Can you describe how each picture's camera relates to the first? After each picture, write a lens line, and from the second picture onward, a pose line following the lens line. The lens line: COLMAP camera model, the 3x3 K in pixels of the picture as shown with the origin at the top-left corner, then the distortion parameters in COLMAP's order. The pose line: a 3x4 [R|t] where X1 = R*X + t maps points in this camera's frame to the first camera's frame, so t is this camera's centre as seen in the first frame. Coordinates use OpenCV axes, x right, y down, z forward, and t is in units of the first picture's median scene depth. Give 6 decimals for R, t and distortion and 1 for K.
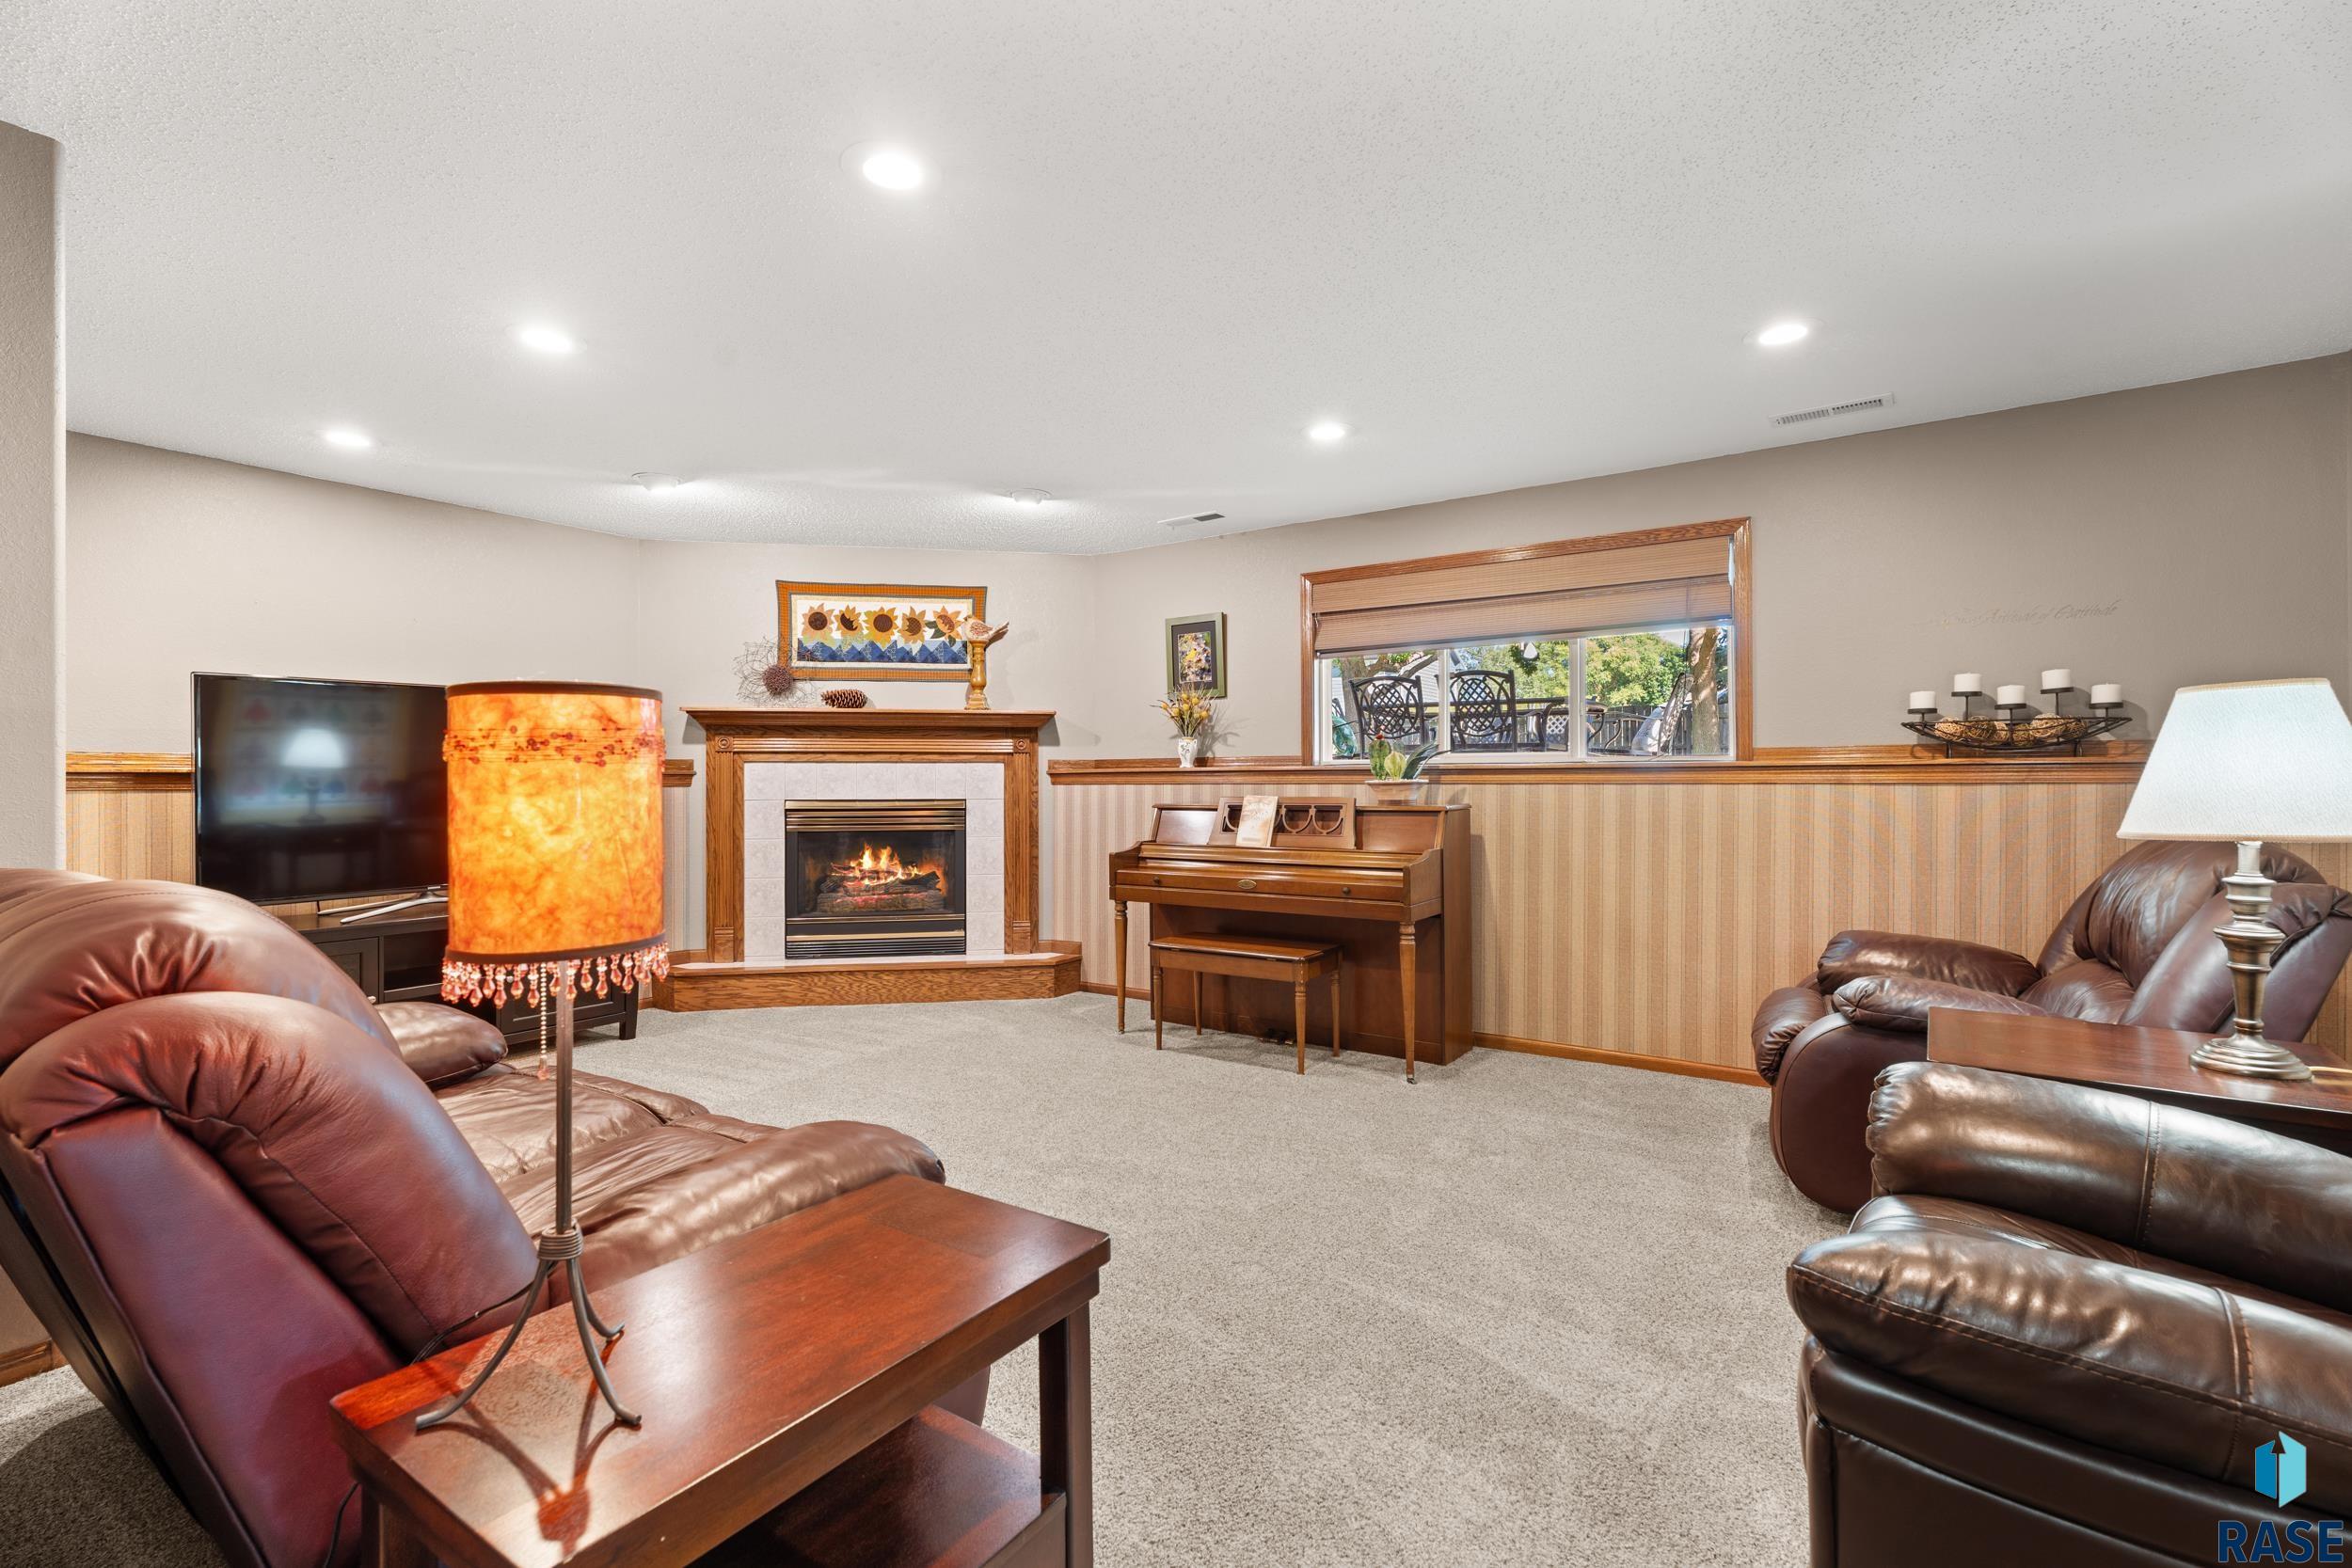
lens RADIAL K [[1051.8, 0, 1160.3], [0, 1051.8, 774.1], [0, 0, 1]] dist [0.002271, 0.004474]
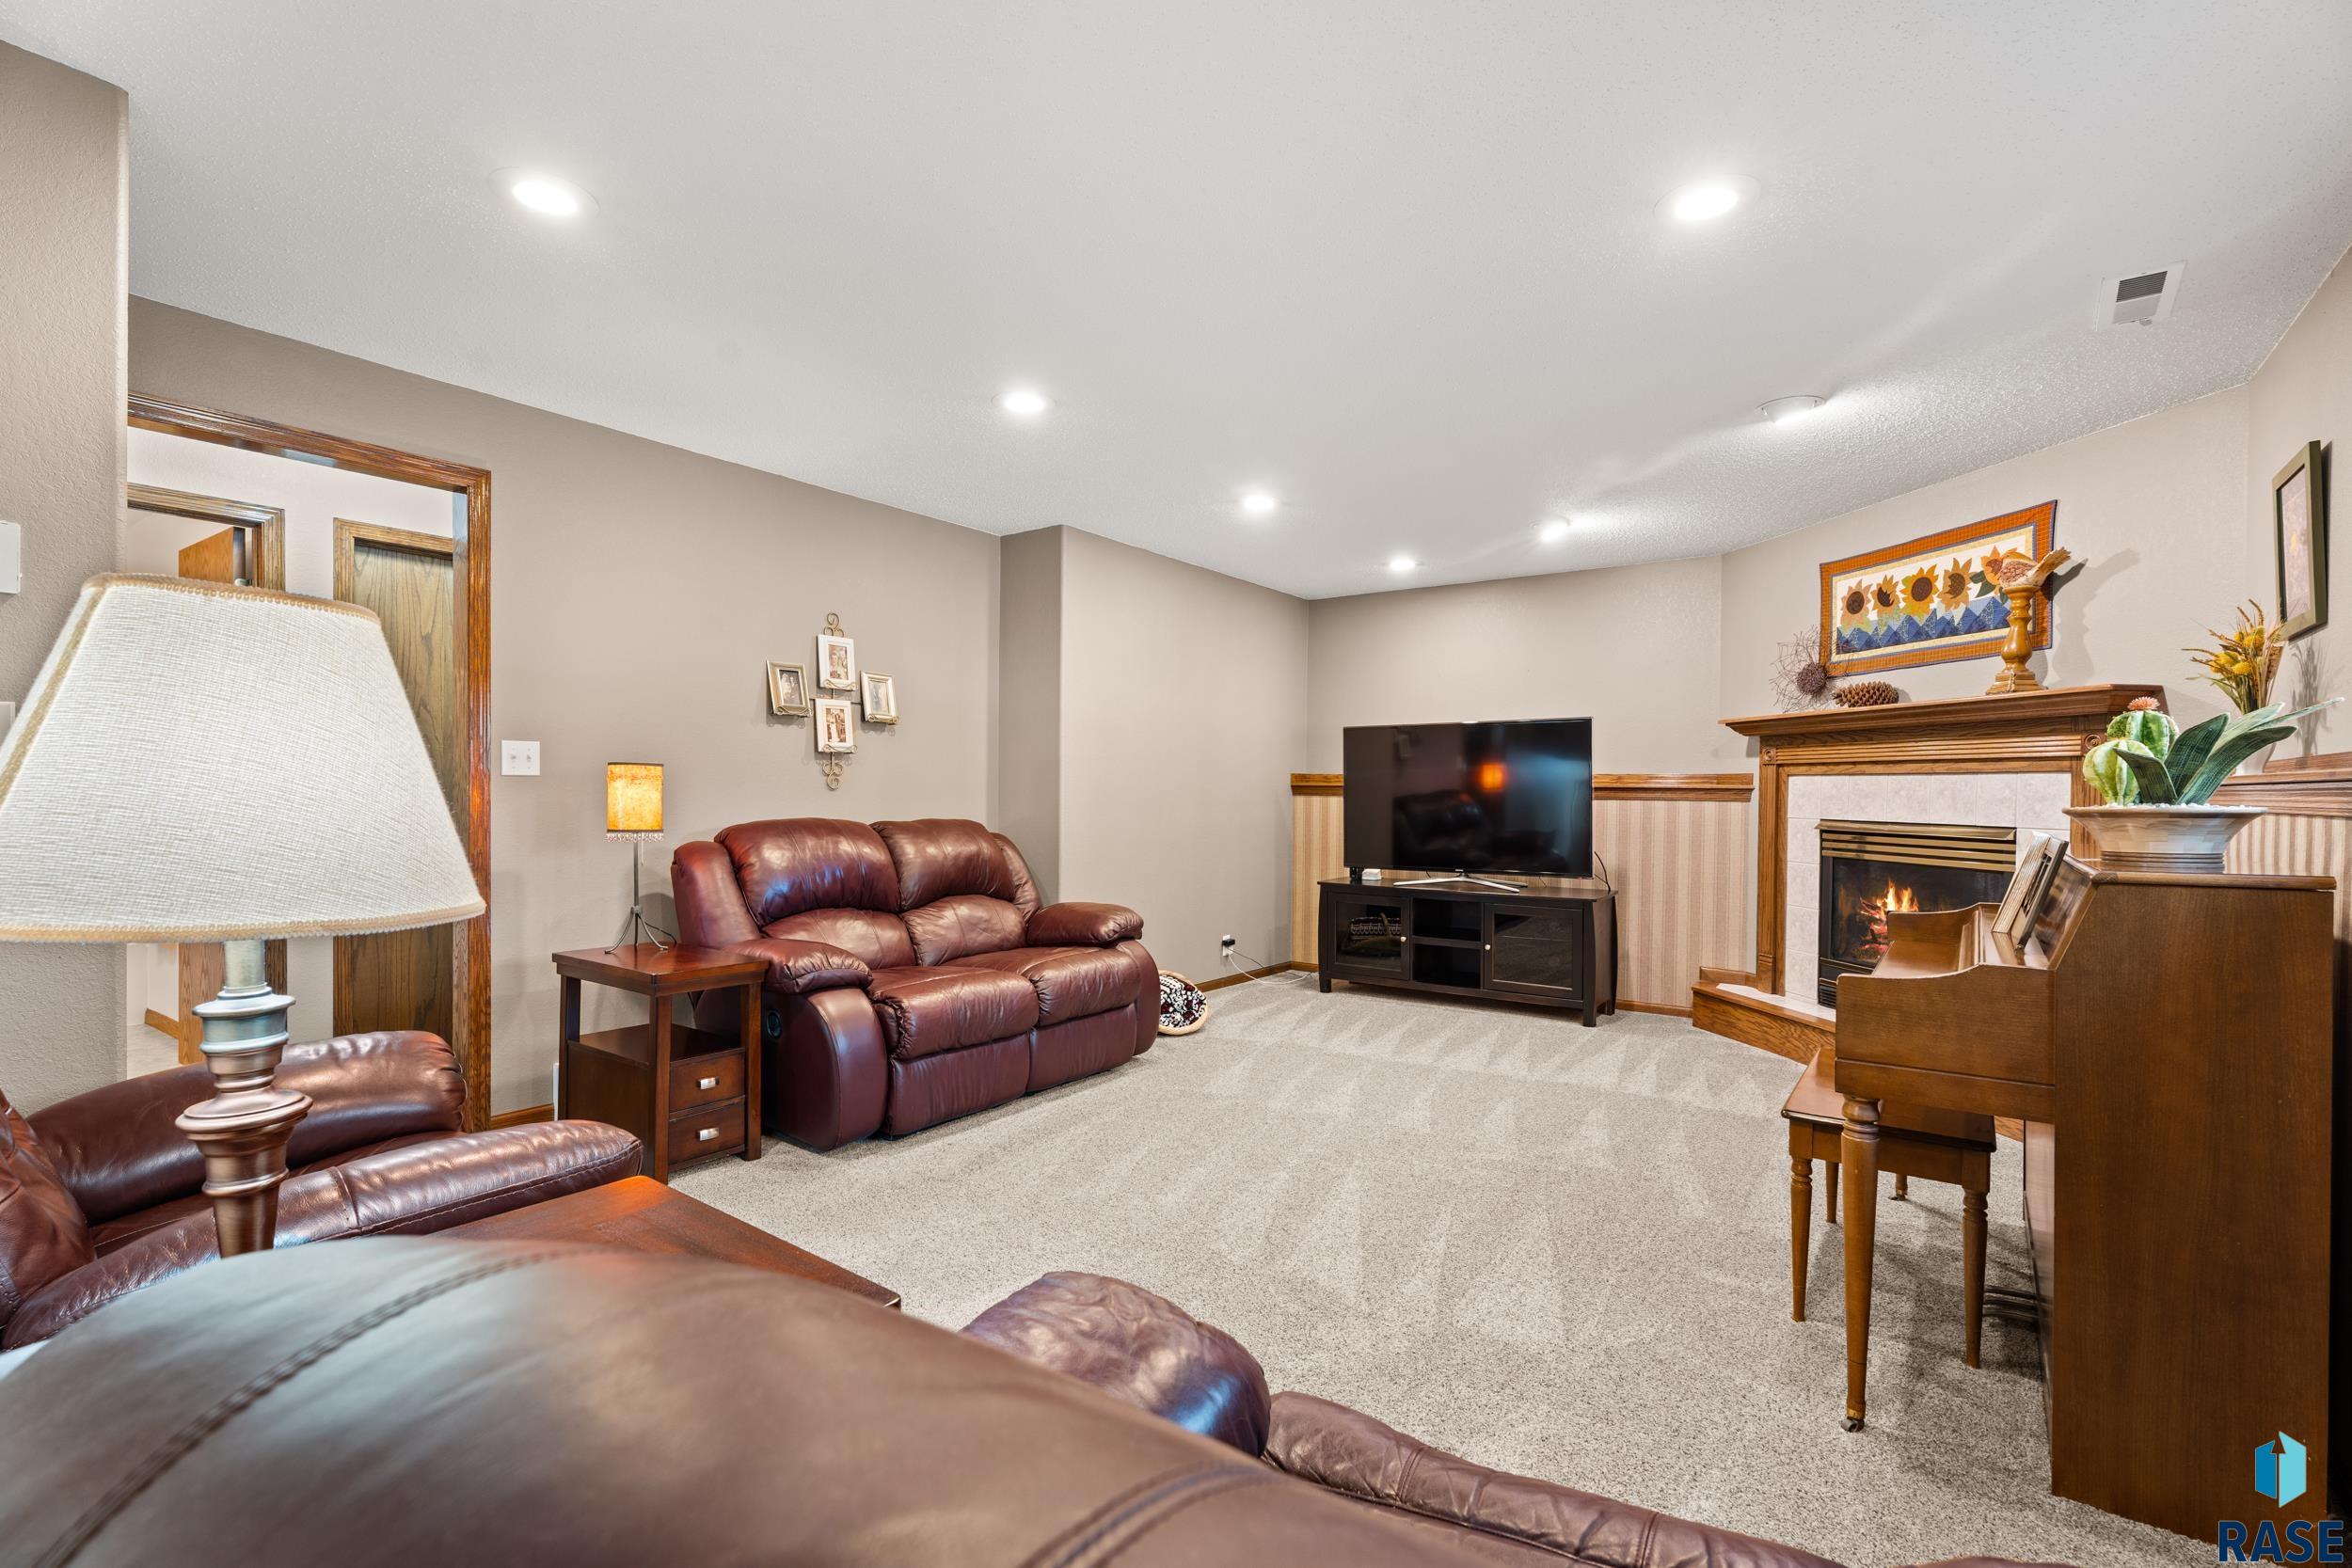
lens RADIAL K [[1051.8, 0, 1162.8], [0, 1051.8, 792.1], [0, 0, 1]] dist [0.002271, 0.004474]
pose [[-0.025360, 0.005630, -0.999663, 0.510699], [-0.006093, 0.999965, 0.005786, 0.000750], [0.999660, 0.006238, -0.025325, 0.483004]]
